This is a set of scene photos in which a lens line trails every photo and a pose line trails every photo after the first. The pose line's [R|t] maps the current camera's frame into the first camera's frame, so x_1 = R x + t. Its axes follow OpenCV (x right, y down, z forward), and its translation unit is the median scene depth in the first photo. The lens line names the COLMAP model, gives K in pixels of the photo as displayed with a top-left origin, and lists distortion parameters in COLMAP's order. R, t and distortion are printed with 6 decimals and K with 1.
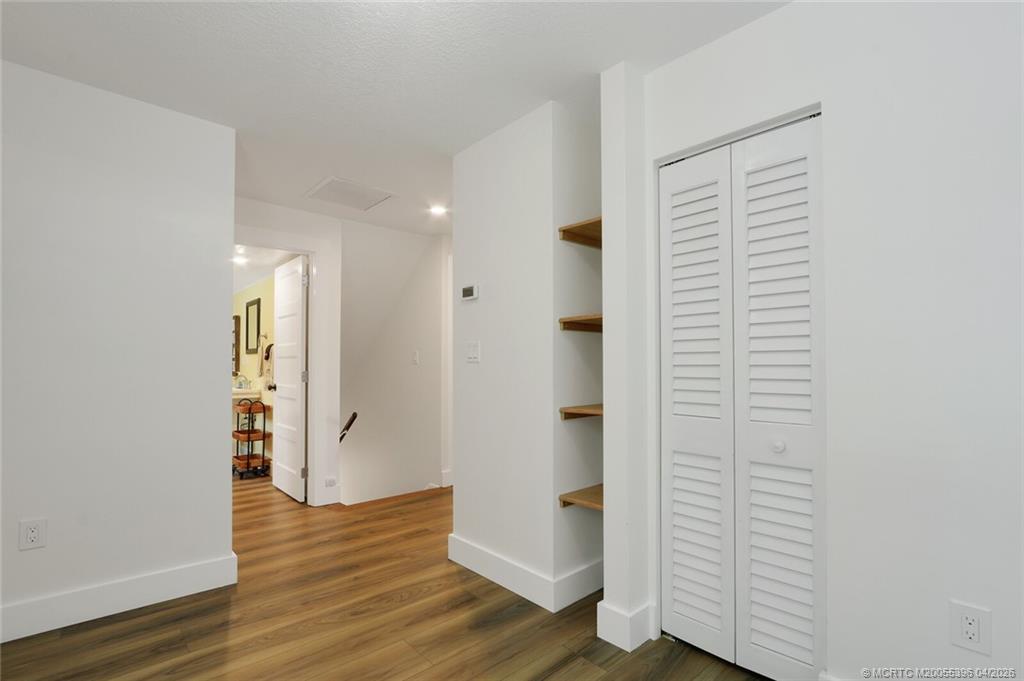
lens RADIAL K [[485.2, 0, 512.1], [0, 485.2, 345.0], [0, 0, 1]] dist [0.002536, 0.000427]
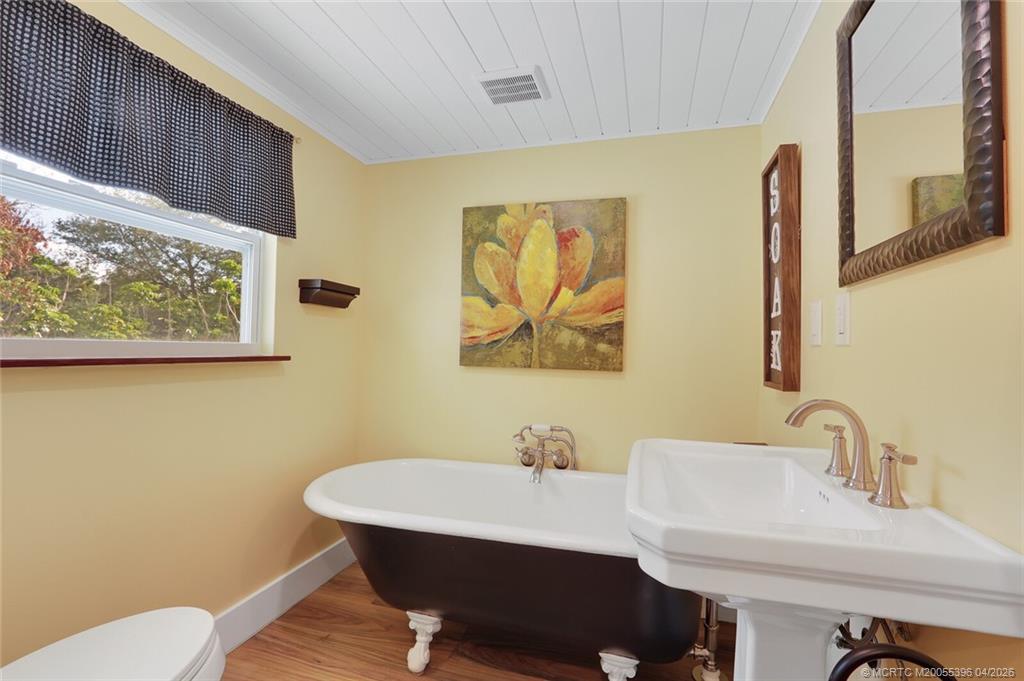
lens RADIAL K [[485.2, 0, 509.5], [0, 485.2, 340.8], [0, 0, 1]] dist [0.002536, 0.000427]
pose [[0.517419, -0.007963, -0.855695, -0.465272], [0.016232, 0.999868, 0.000510, 0.035031], [0.855578, -0.014154, 0.517480, 0.819717]]
